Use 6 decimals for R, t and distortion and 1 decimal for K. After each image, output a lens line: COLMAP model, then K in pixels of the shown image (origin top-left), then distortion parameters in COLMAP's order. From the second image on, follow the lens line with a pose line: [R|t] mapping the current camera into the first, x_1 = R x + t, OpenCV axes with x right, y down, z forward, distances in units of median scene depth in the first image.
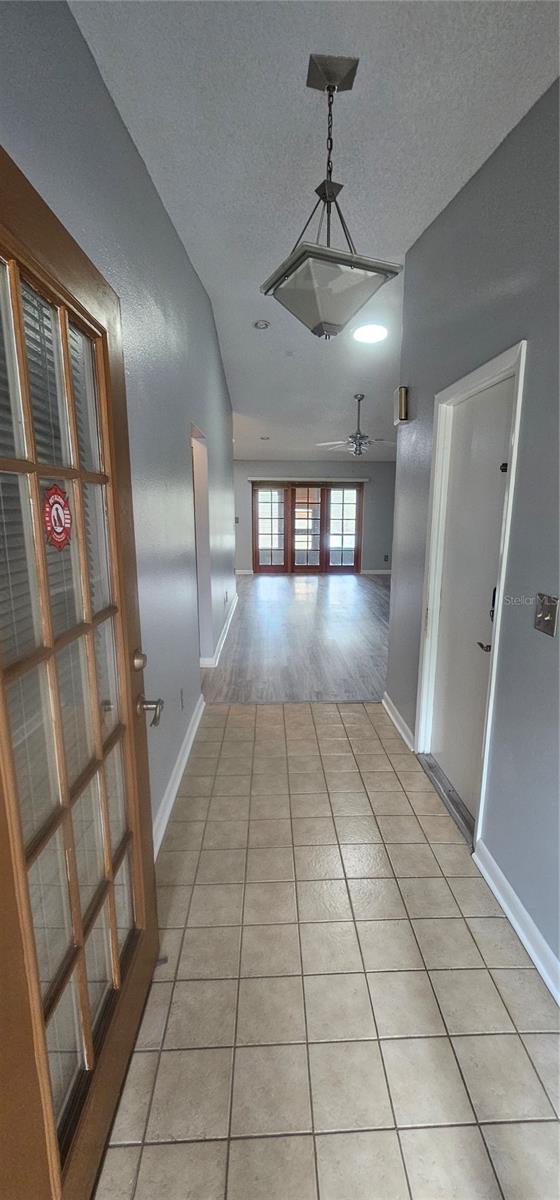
lens RADIAL K [[489.1, 0, 297.2], [0, 489.1, 603.9], [0, 0, 1]] dist [-0.000603, 0.000323]
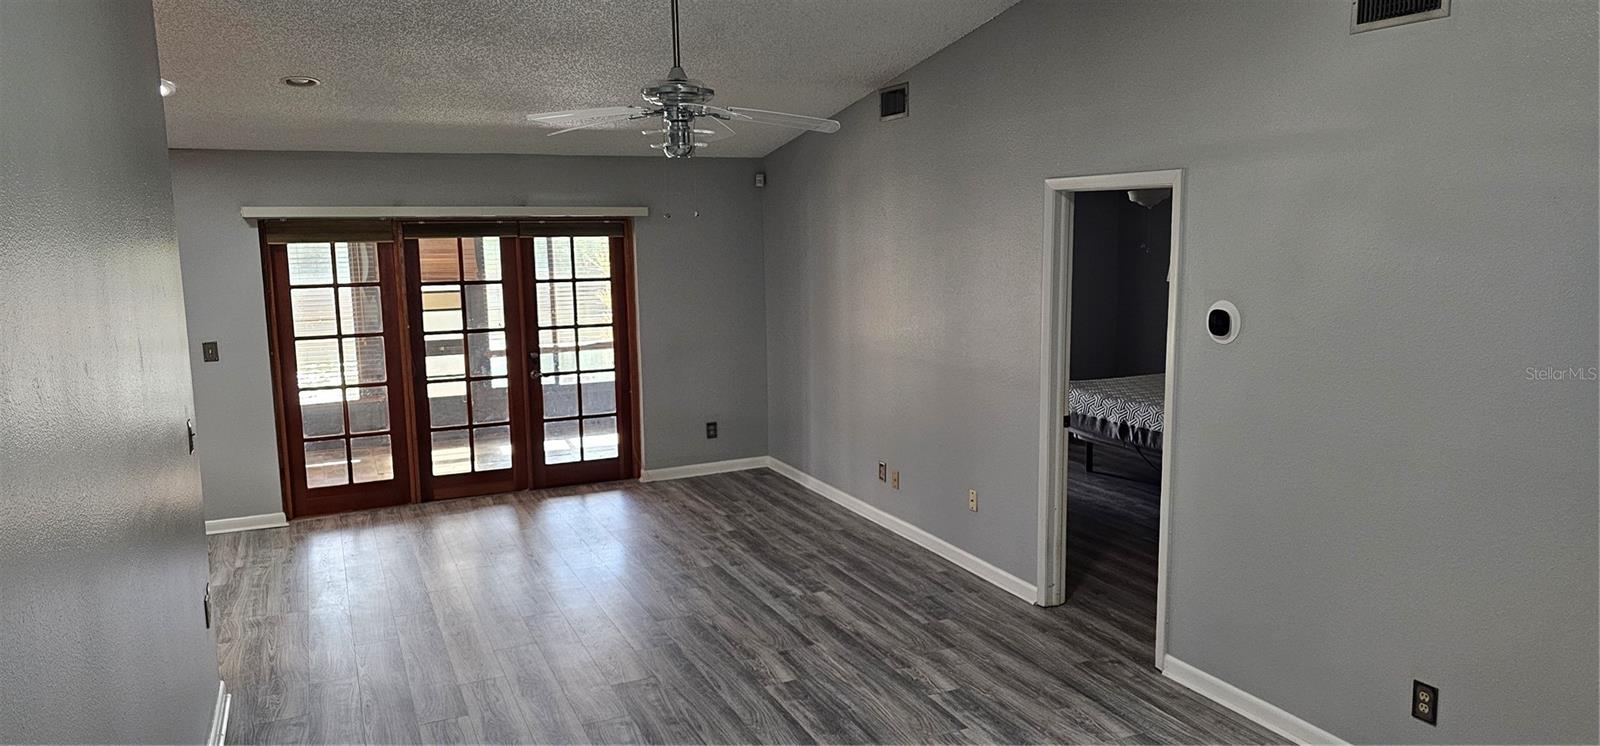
lens RADIAL K [[1058.1, 0, 808.8], [0, 1058.1, 373.4], [0, 0, 1]] dist [0.051803, -0.033169]
pose [[0.929551, -0.069188, 0.362144, -0.023885], [0.090814, 0.994938, -0.043018, -0.096573], [-0.357334, 0.072875, 0.931129, 0.272869]]
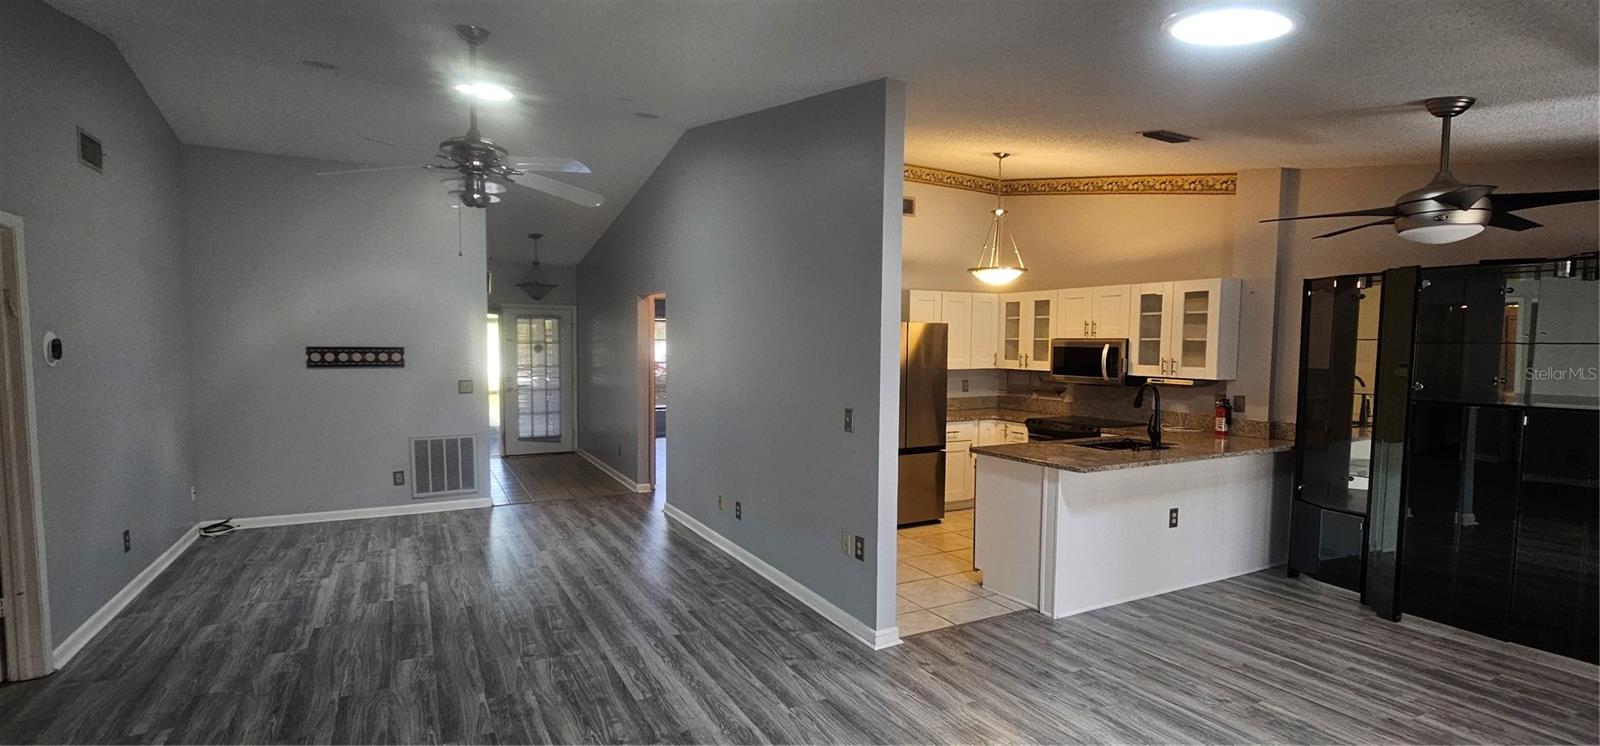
lens RADIAL K [[724.1, 0, 792.1], [0, 724.1, 395.3], [0, 0, 1]] dist [0.000729, -0.000801]
pose [[-0.908973, 0.018993, -0.416423, 0.087973], [-0.093625, 0.964138, 0.248340, -0.210522], [0.406206, 0.264722, -0.874597, 1.004442]]
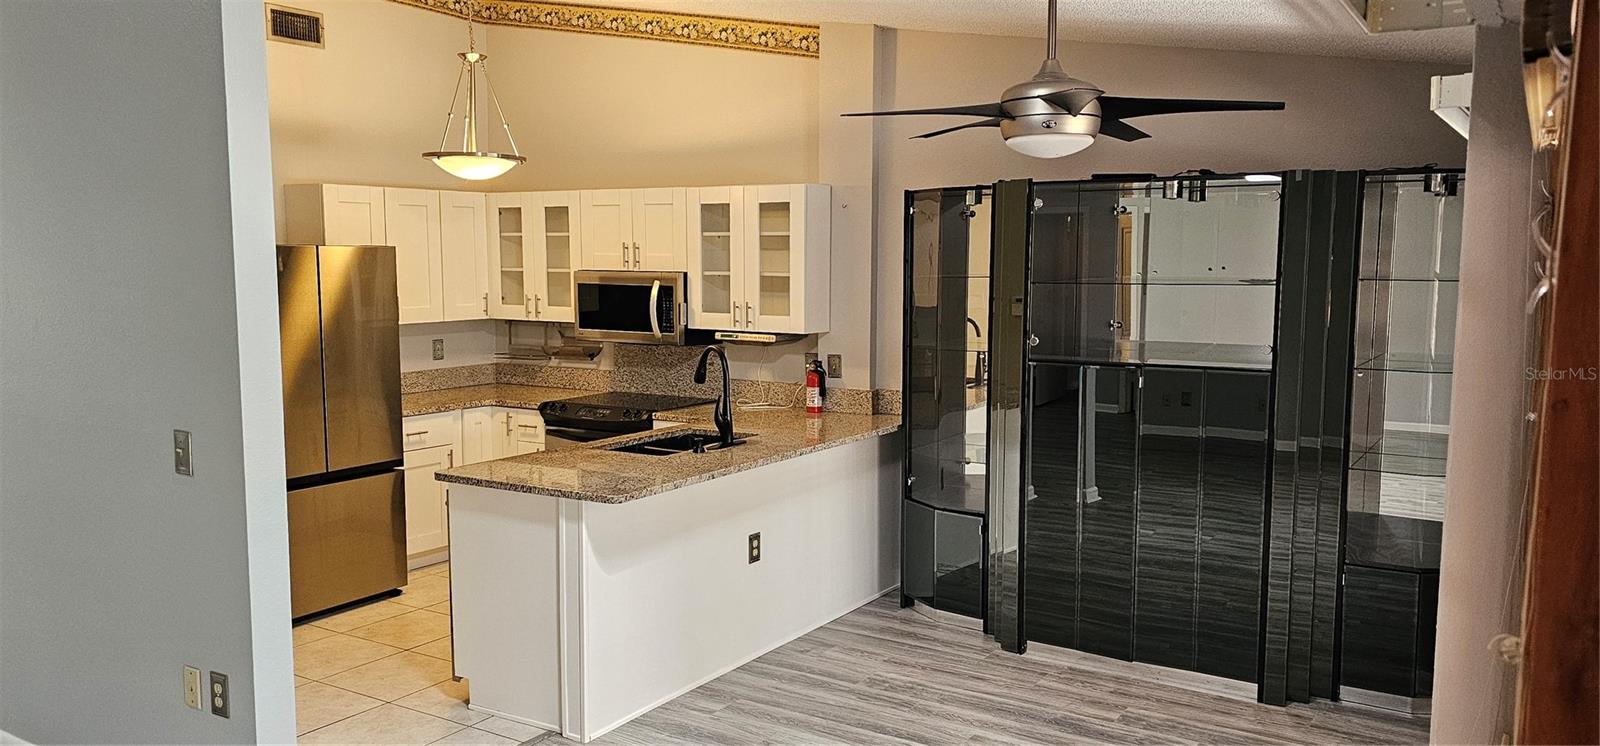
lens RADIAL K [[1177.1, 0, 780.9], [0, 1177.1, 387.3], [0, 0, 1]] dist [0.073831, -0.018019]
pose [[-0.598912, 0.083214, -0.796480, 0.063979], [-0.161800, 0.961501, 0.222120, -0.221181], [0.784299, 0.261901, -0.562390, 0.993329]]
